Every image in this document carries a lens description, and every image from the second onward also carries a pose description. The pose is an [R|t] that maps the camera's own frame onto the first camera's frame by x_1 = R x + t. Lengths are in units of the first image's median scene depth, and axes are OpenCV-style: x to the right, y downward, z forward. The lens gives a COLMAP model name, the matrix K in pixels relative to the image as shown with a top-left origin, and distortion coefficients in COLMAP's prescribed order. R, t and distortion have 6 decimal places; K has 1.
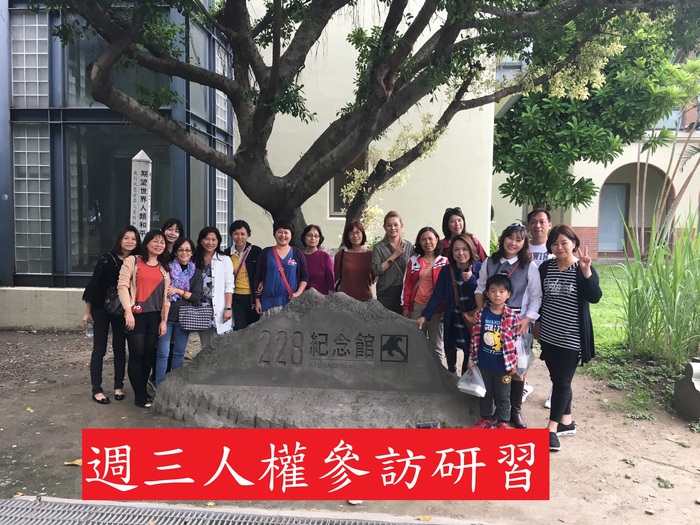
lens RADIAL K [[590.6, 0, 349.8], [0, 590.6, 264.7], [0, 0, 1]] dist [0.073676, -0.063122]
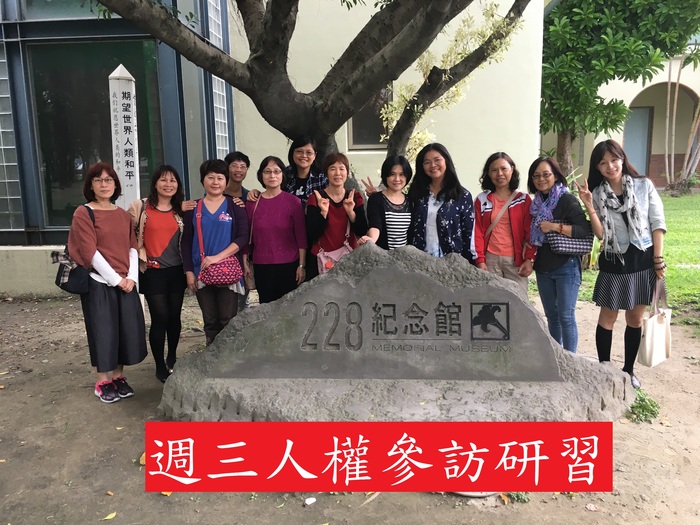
lens RADIAL K [[590.6, 0, 350.1], [0, 590.6, 265.3], [0, 0, 1]] dist [0.073676, -0.063122]
pose [[0.999319, -0.036141, 0.007503, -0.075565], [0.035211, 0.994365, 0.099987, -0.003628], [-0.011074, -0.099655, 0.994960, 0.223471]]
